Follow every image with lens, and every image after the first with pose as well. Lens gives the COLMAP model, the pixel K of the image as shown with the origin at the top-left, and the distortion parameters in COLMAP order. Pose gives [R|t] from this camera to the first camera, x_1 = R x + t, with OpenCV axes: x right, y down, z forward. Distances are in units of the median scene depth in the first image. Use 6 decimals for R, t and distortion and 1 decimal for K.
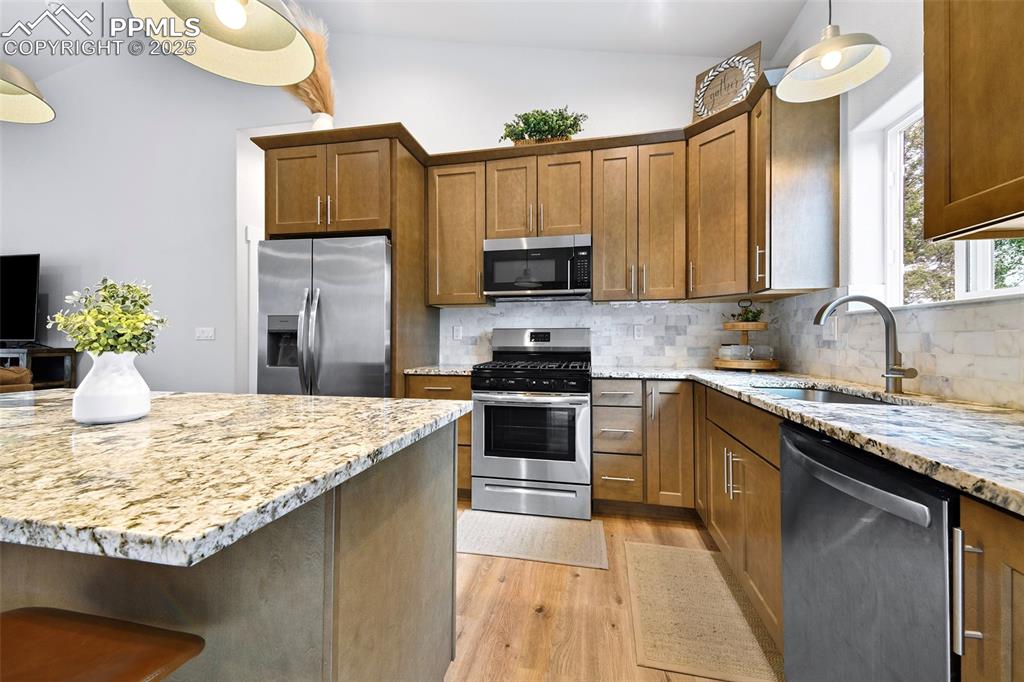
lens RADIAL K [[416.0, 0, 493.9], [0, 416.0, 336.0], [0, 0, 1]] dist [0.002433, -0.000026]
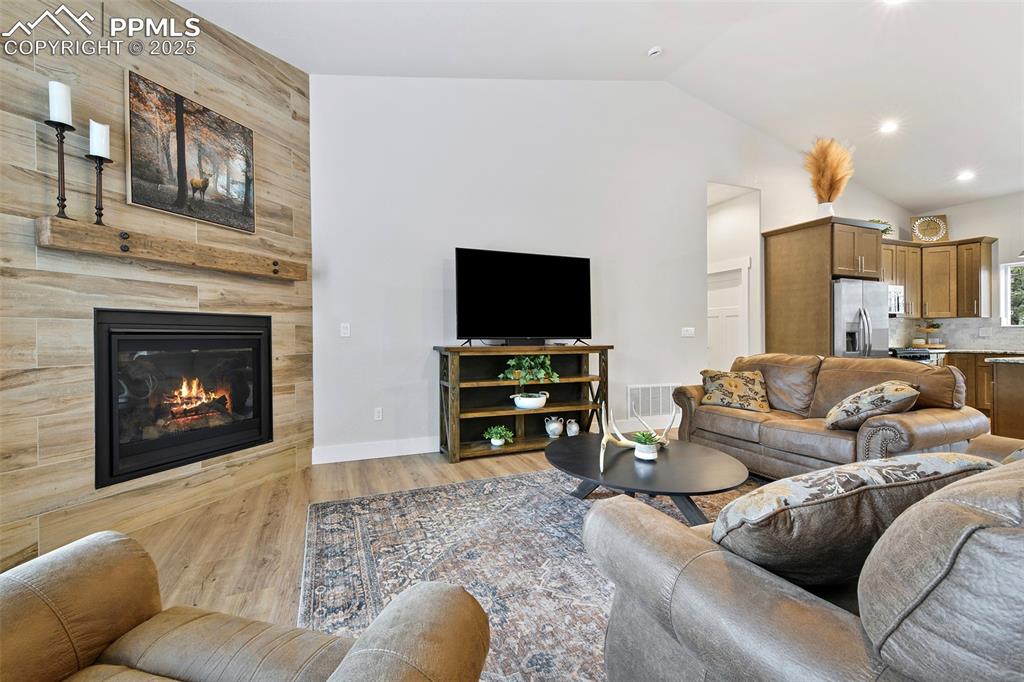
lens RADIAL K [[416.0, 0, 493.9], [0, 416.0, 336.0], [0, 0, 1]] dist [0.002433, -0.000026]
pose [[0.829023, -0.005021, 0.559192, -2.690860], [0.002453, 0.999983, 0.005341, -0.009490], [-0.559209, -0.003056, 0.829021, 0.403987]]
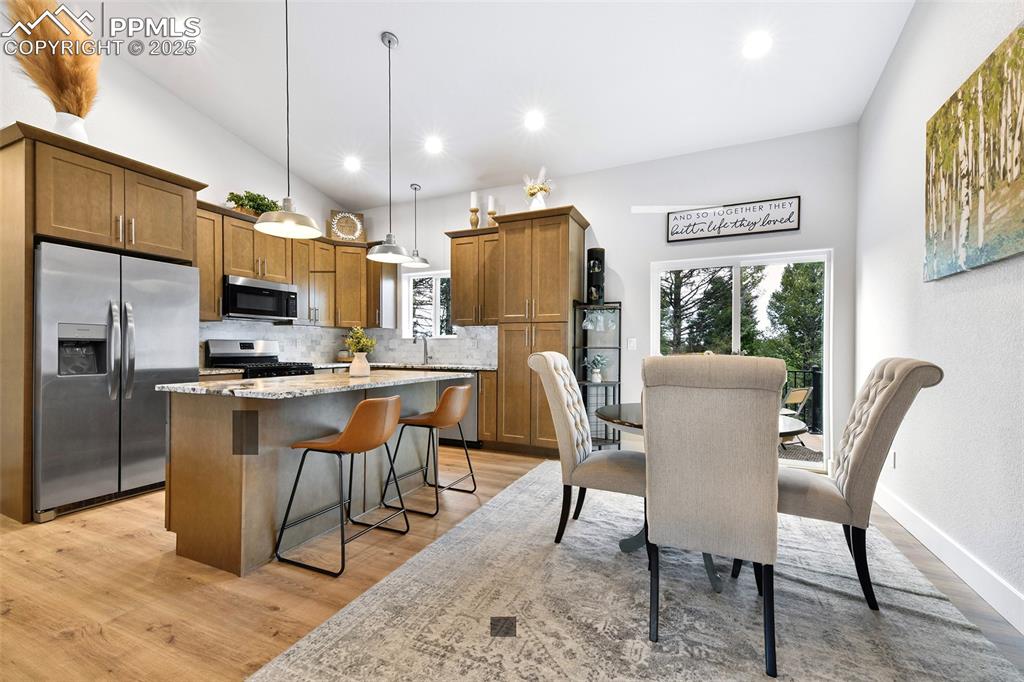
lens RADIAL K [[432.8, 0, 523.5], [0, 432.8, 350.3], [0, 0, 1]] dist [0.000911, -0.000774]
pose [[0.181759, -0.004689, 0.983332, -1.340213], [-0.010667, 0.999920, 0.006740, -0.003817], [-0.983285, -0.011714, 0.181694, -0.236948]]
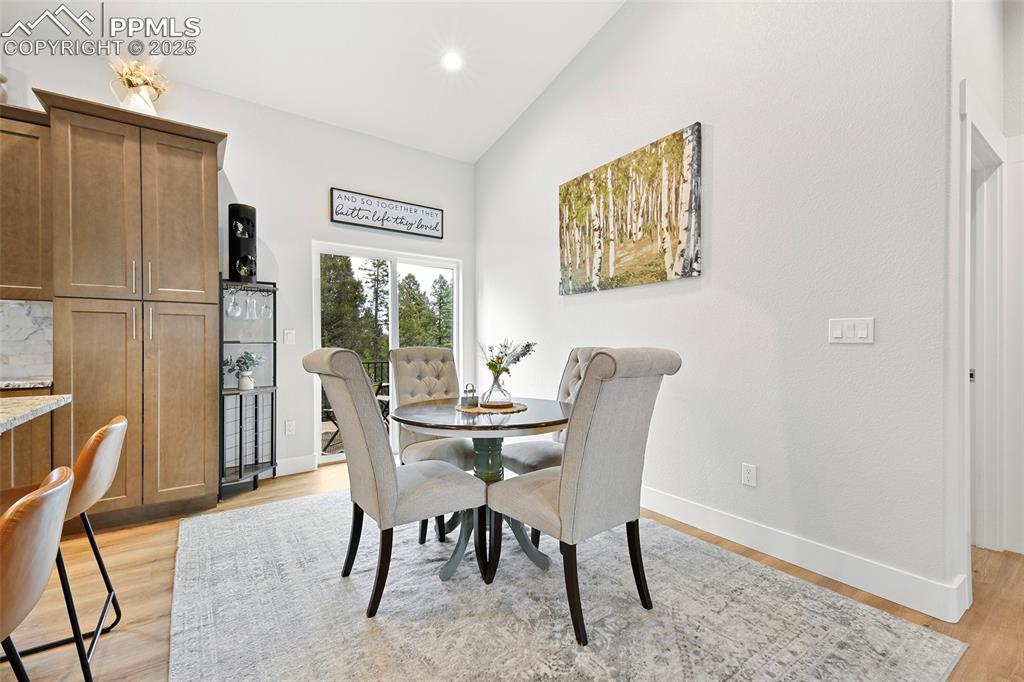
lens RADIAL K [[422.4, 0, 510.9], [0, 422.4, 344.3], [0, 0, 1]] dist [0.029856, -0.010060]
pose [[-0.755910, 0.000693, 0.654675, -1.007424], [-0.000871, 0.999997, -0.002065, 0.002718], [-0.654675, -0.002131, -0.755907, 0.200424]]
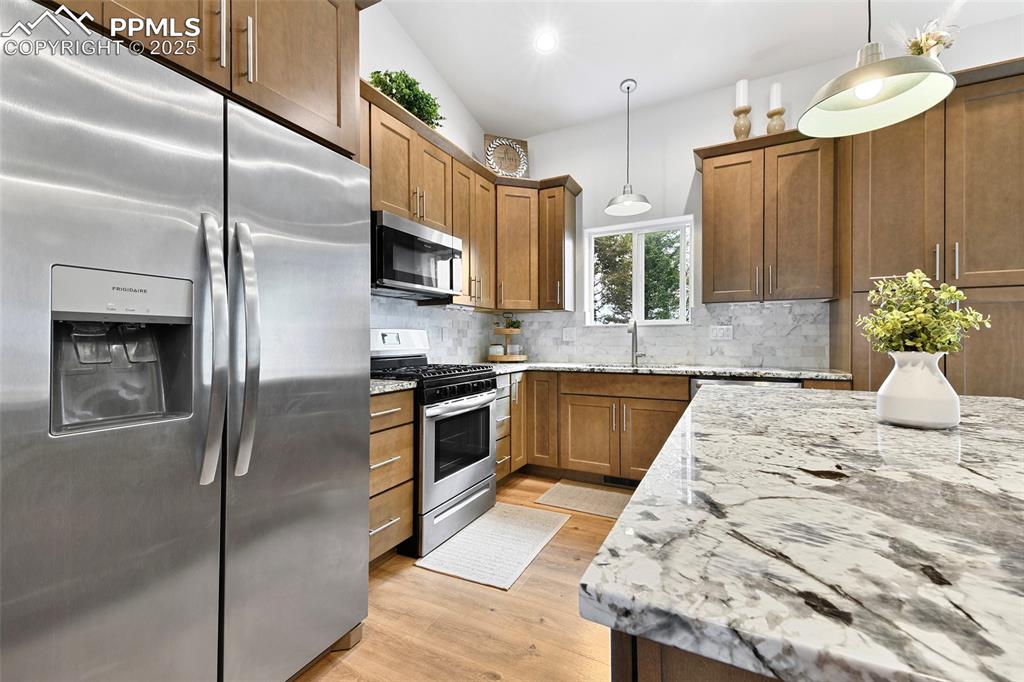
lens RADIAL K [[418.5, 0, 512.0], [0, 418.5, 341.0], [0, 0, 1]] dist [-0.000855, -0.000190]
pose [[0.240096, -0.002036, 0.970747, -0.755011], [-0.002452, 0.999993, 0.002704, 0.005280], [-0.970746, -0.003030, 0.240089, 0.624935]]
